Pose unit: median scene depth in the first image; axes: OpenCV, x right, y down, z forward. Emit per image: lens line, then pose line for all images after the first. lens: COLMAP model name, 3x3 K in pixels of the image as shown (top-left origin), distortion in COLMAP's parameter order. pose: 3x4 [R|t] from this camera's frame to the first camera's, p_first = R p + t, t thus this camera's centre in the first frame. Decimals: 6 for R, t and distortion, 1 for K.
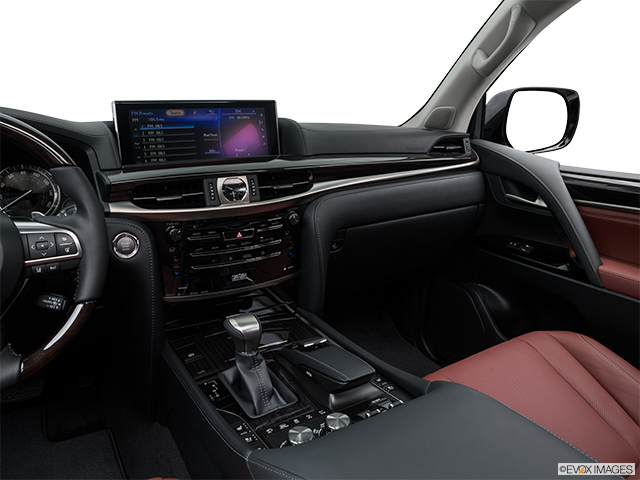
lens RADIAL K [[481.7, 0, 311.3], [0, 481.7, 237.7], [0, 0, 1]] dist [-0.116454, 0.047115]
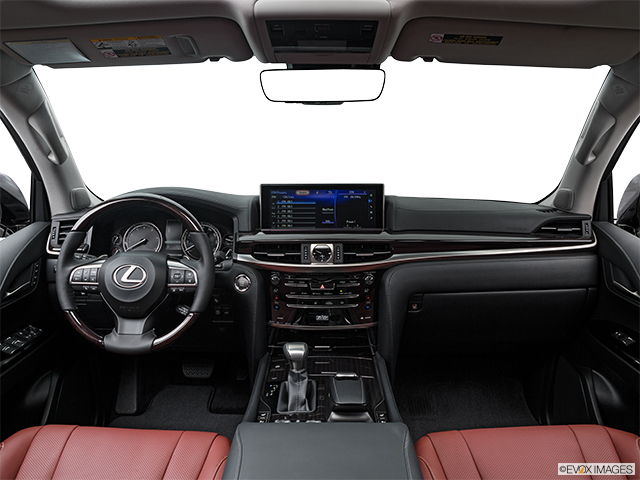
lens RADIAL K [[481.7, 0, 308.0], [0, 481.7, 239.5], [0, 0, 1]] dist [-0.116454, 0.047115]
pose [[0.852727, 0.089352, -0.514658, 0.503642], [-0.133311, 0.989861, -0.049028, -0.066042], [0.505059, 0.110417, 0.855992, -0.198222]]
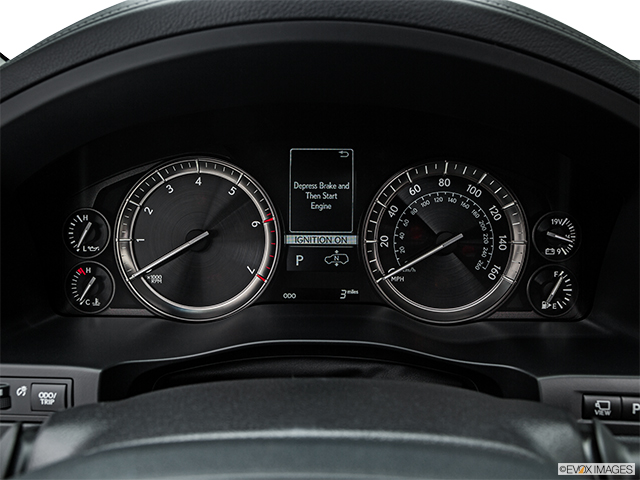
lens RADIAL K [[513.3, 0, 320.1], [0, 513.3, 238.5], [0, 0, 1]] dist [-0.092496, 0.025310]
pose [[0.863550, 0.190609, -0.466850, -0.484314], [-0.134056, 0.979270, 0.151855, -0.139510], [0.486117, -0.068551, 0.871201, 0.554018]]
